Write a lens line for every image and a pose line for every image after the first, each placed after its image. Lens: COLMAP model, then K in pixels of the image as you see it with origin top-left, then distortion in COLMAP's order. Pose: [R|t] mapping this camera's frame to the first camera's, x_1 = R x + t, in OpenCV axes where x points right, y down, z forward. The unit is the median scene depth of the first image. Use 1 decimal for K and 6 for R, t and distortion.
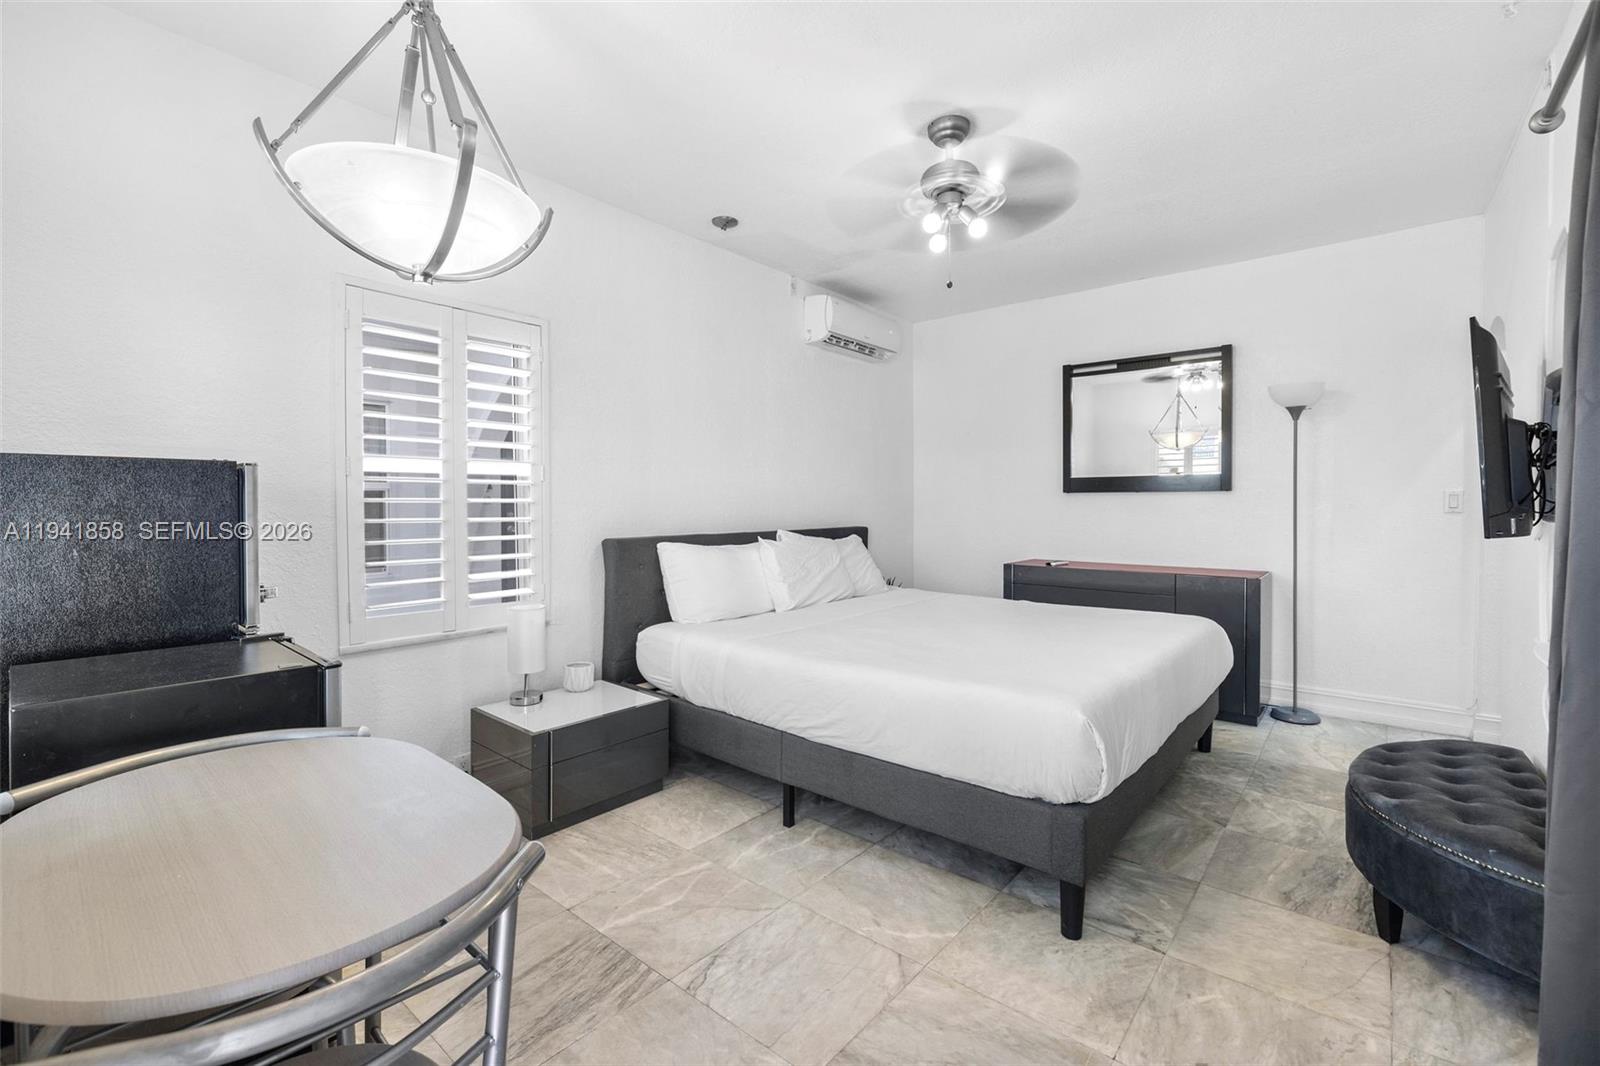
lens RADIAL K [[691.9, 0, 802.6], [0, 691.9, 519.8], [0, 0, 1]] dist [0.002244, 0.000557]
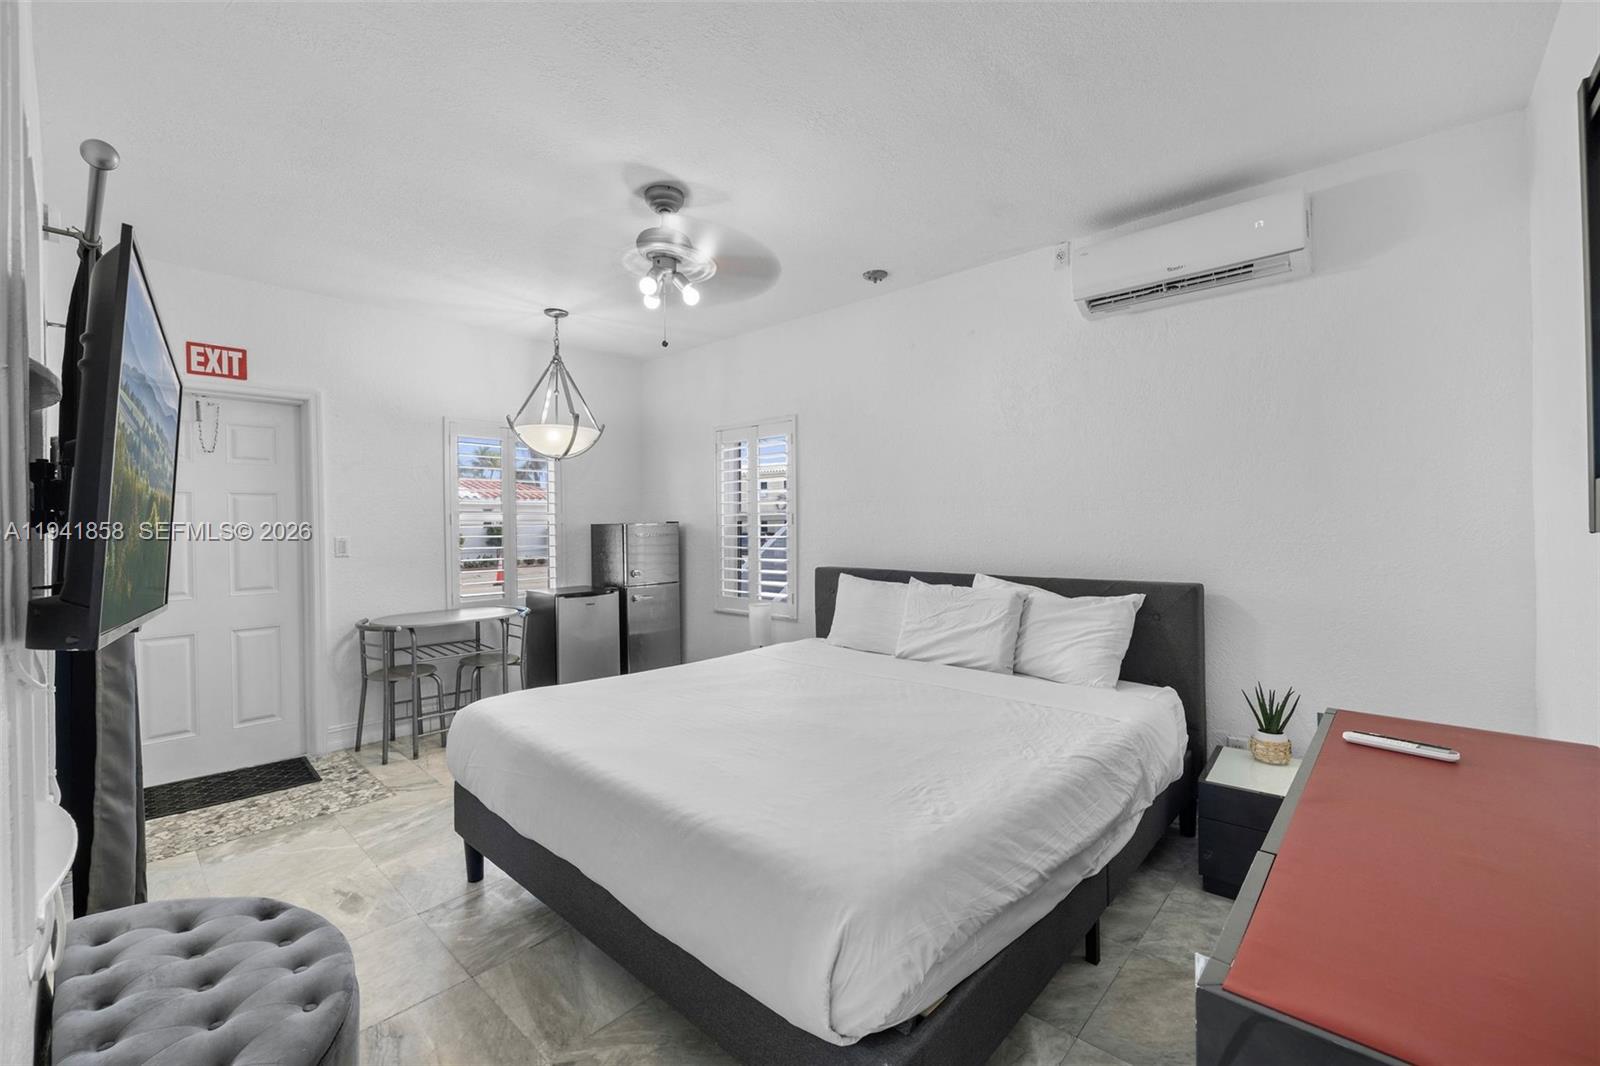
lens RADIAL K [[668.0, 0, 798.7], [0, 668.0, 535.6], [0, 0, 1]] dist [-0.002457, -0.000311]
pose [[-0.055257, 0.011579, -0.998405, 1.265964], [-0.018673, 0.999746, 0.012628, -0.062615], [0.998298, 0.019341, -0.055026, 1.311997]]
